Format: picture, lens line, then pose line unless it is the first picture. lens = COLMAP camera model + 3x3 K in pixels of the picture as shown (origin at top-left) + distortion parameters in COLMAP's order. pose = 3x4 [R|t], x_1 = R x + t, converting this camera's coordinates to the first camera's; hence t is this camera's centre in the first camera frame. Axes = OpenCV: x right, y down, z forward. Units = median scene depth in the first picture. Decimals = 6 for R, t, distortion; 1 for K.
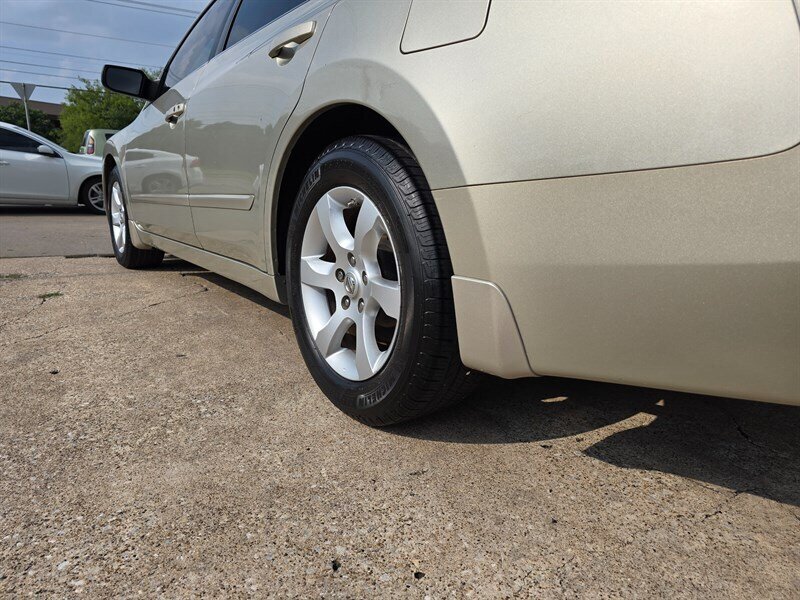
lens RADIAL K [[539.6, 0, 404.6], [0, 539.6, 292.6], [0, 0, 1]] dist [0.048994, -0.043038]
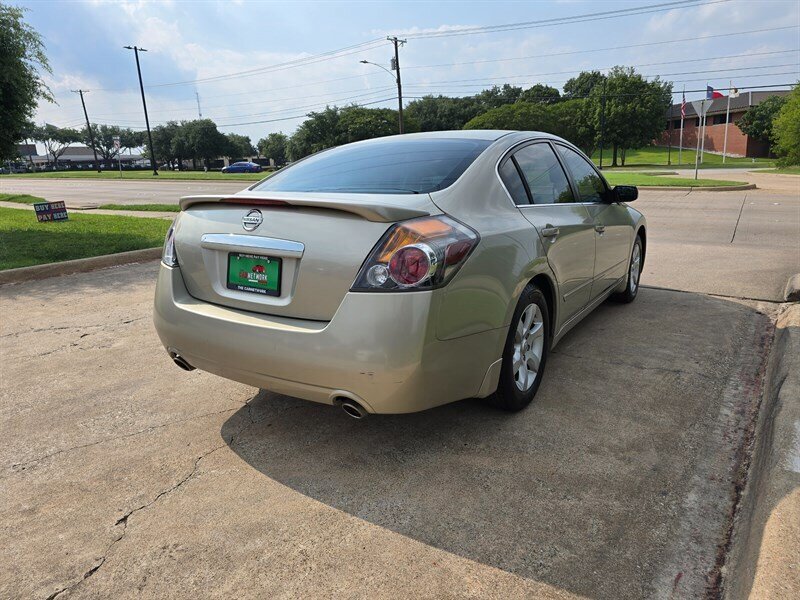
lens RADIAL K [[539.6, 0, 404.6], [0, 539.6, 292.6], [0, 0, 1]] dist [0.048994, -0.043038]
pose [[0.354974, 0.174019, -0.918537, 2.607130], [-0.157573, 0.979603, 0.124693, -0.528546], [0.921501, 0.100474, 0.375154, 0.478242]]
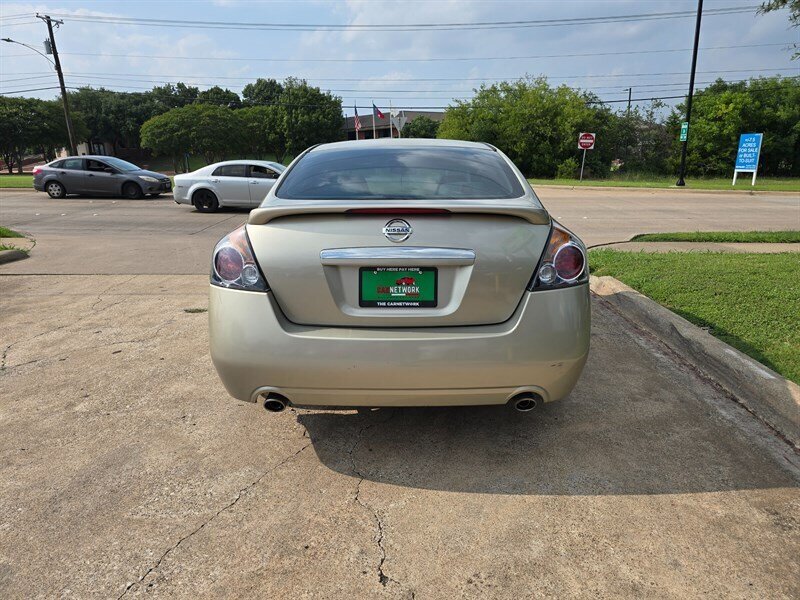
lens RADIAL K [[539.6, 0, 404.6], [0, 539.6, 292.6], [0, 0, 1]] dist [0.048994, -0.043038]
pose [[0.795478, 0.099844, -0.597700, 1.838507], [-0.089235, 0.994881, 0.047430, -0.361327], [0.599376, 0.015607, 0.800316, -0.598475]]
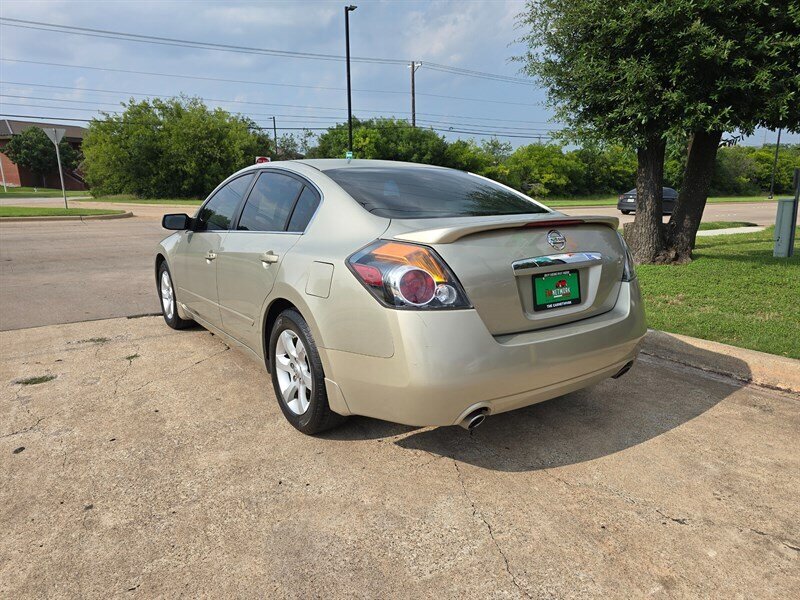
lens RADIAL K [[539.6, 0, 404.6], [0, 539.6, 292.6], [0, 0, 1]] dist [0.048994, -0.043038]
pose [[0.999149, -0.031324, -0.026844, 0.398028], [0.031046, 0.999460, -0.010722, -0.286095], [0.027165, 0.009879, 0.999582, -1.168043]]
